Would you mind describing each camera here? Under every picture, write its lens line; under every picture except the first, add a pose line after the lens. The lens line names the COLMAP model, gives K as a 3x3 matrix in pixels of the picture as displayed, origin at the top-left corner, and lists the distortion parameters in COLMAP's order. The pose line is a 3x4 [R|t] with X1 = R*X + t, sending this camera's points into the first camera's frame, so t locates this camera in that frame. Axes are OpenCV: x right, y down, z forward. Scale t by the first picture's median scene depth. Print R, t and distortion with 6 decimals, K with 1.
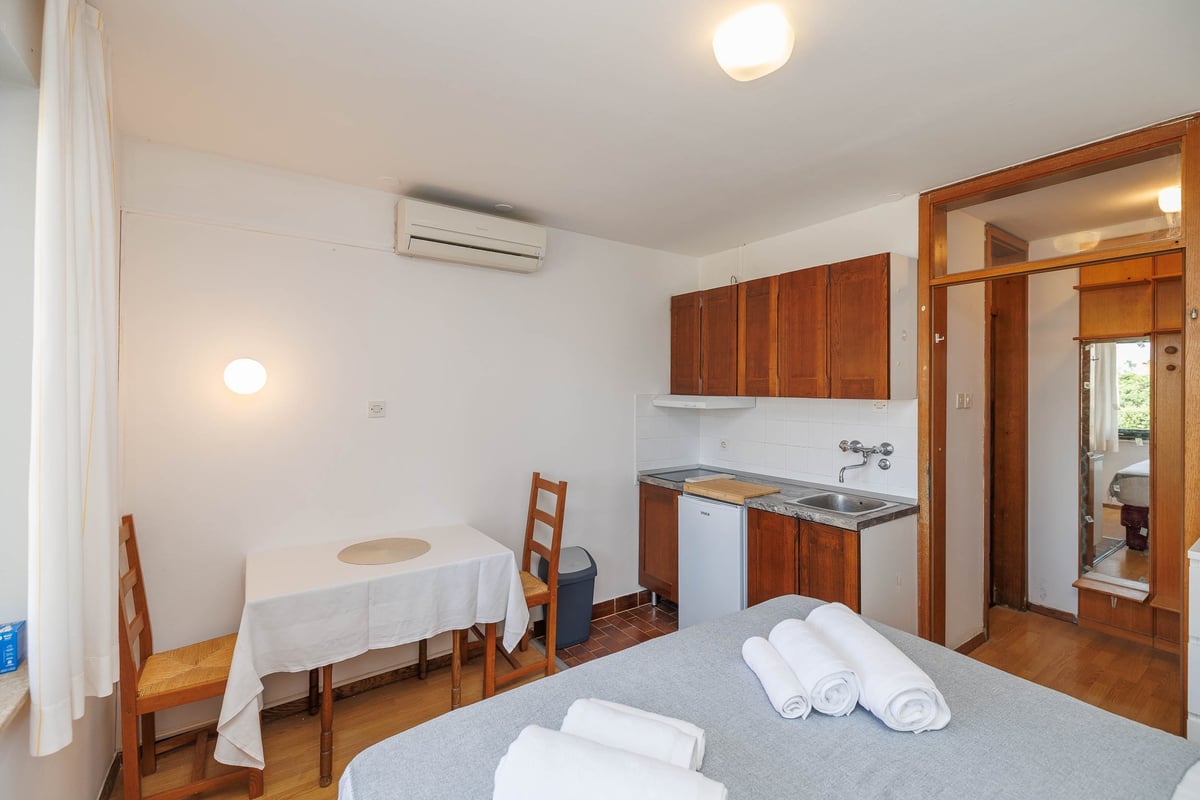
lens RADIAL K [[502.1, 0, 577.8], [0, 502.1, 385.6], [0, 0, 1]] dist [0.001172, 0.000007]
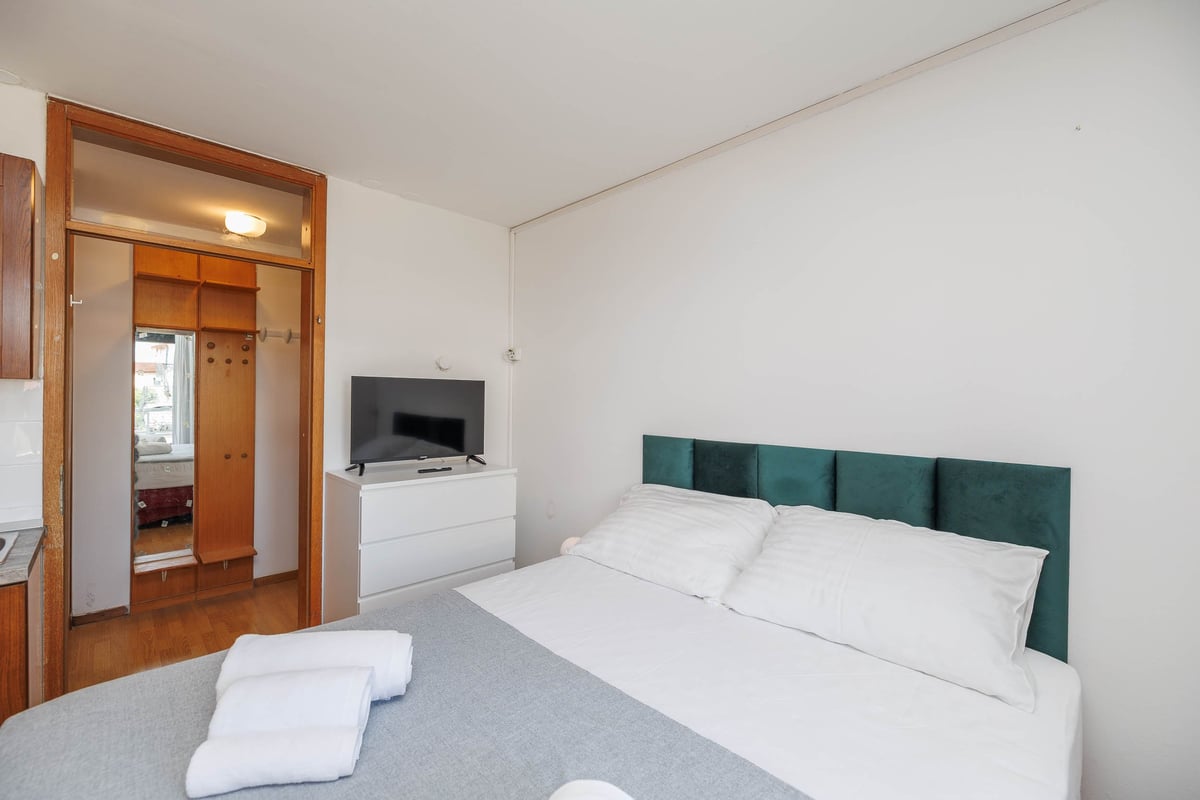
lens RADIAL K [[502.1, 0, 593.4], [0, 502.1, 400.1], [0, 0, 1]] dist [0.001172, 0.000007]
pose [[-0.187532, -0.011738, 0.982188, -0.164015], [-0.017230, 0.999814, 0.008659, 0.032179], [-0.982107, -0.015299, -0.187699, 0.327652]]
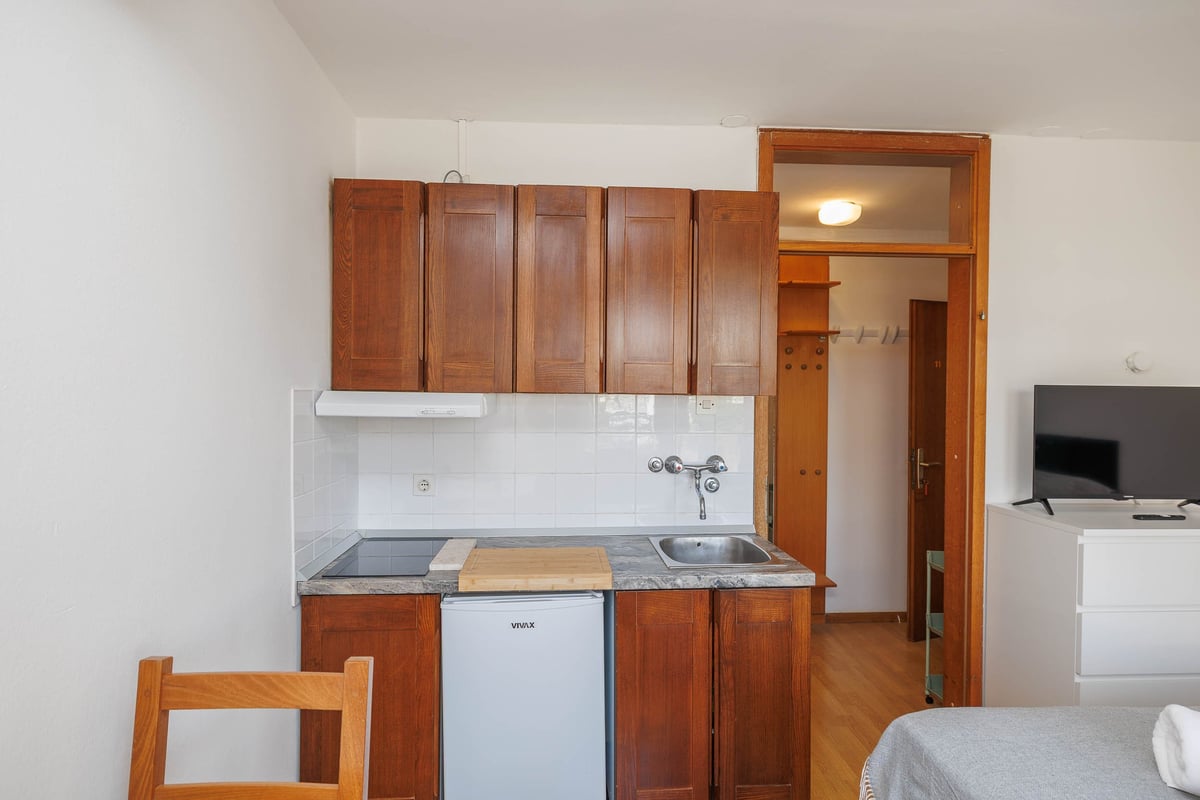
lens RADIAL K [[669.9, 0, 596.7], [0, 669.9, 400.2], [0, 0, 1]] dist [0.001503, 0.000436]
pose [[0.495342, -0.007488, 0.868666, -0.303221], [-0.012270, 0.999803, 0.015615, 0.019180], [-0.868611, -0.018393, 0.495153, 0.633484]]
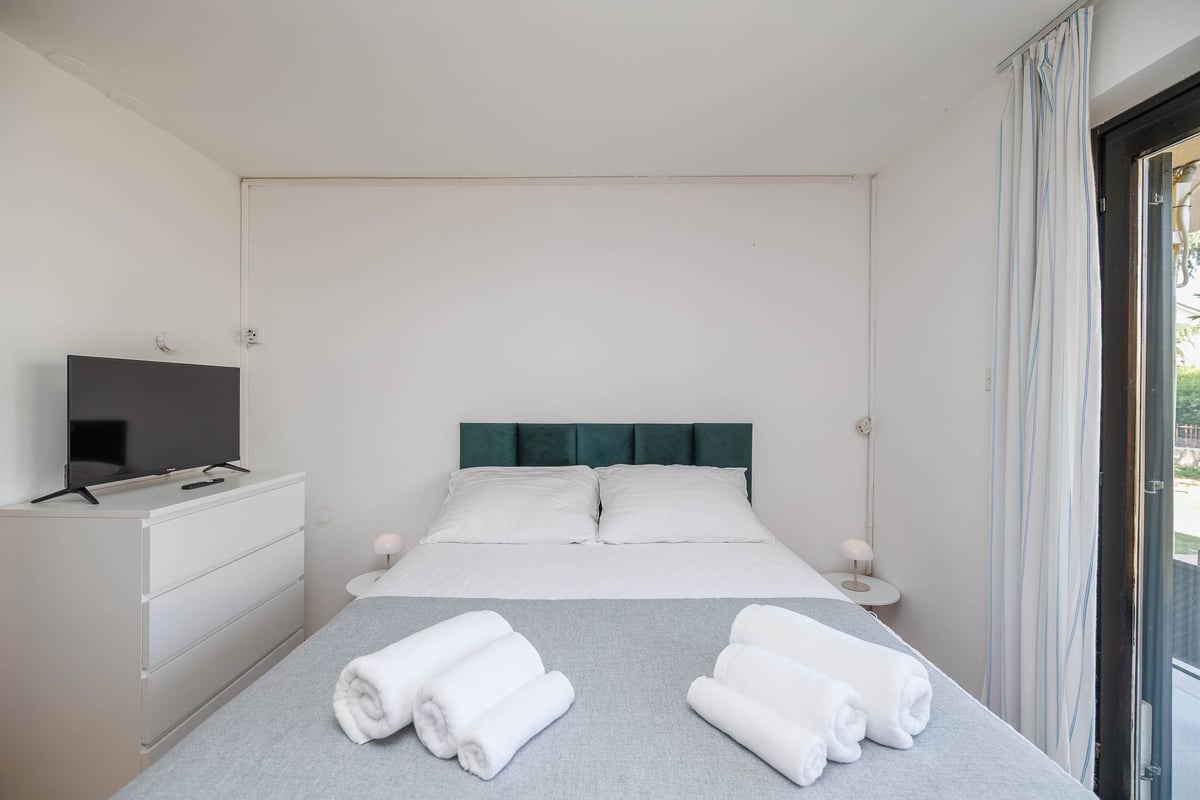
lens RADIAL K [[502.1, 0, 593.4], [0, 502.1, 396.0], [0, 0, 1]] dist [0.001172, 0.000007]
pose [[-0.829785, -0.007247, 0.558036, -0.047961], [-0.008243, 0.999966, 0.000729, 0.046030], [-0.558022, -0.003995, -0.829816, 0.707539]]
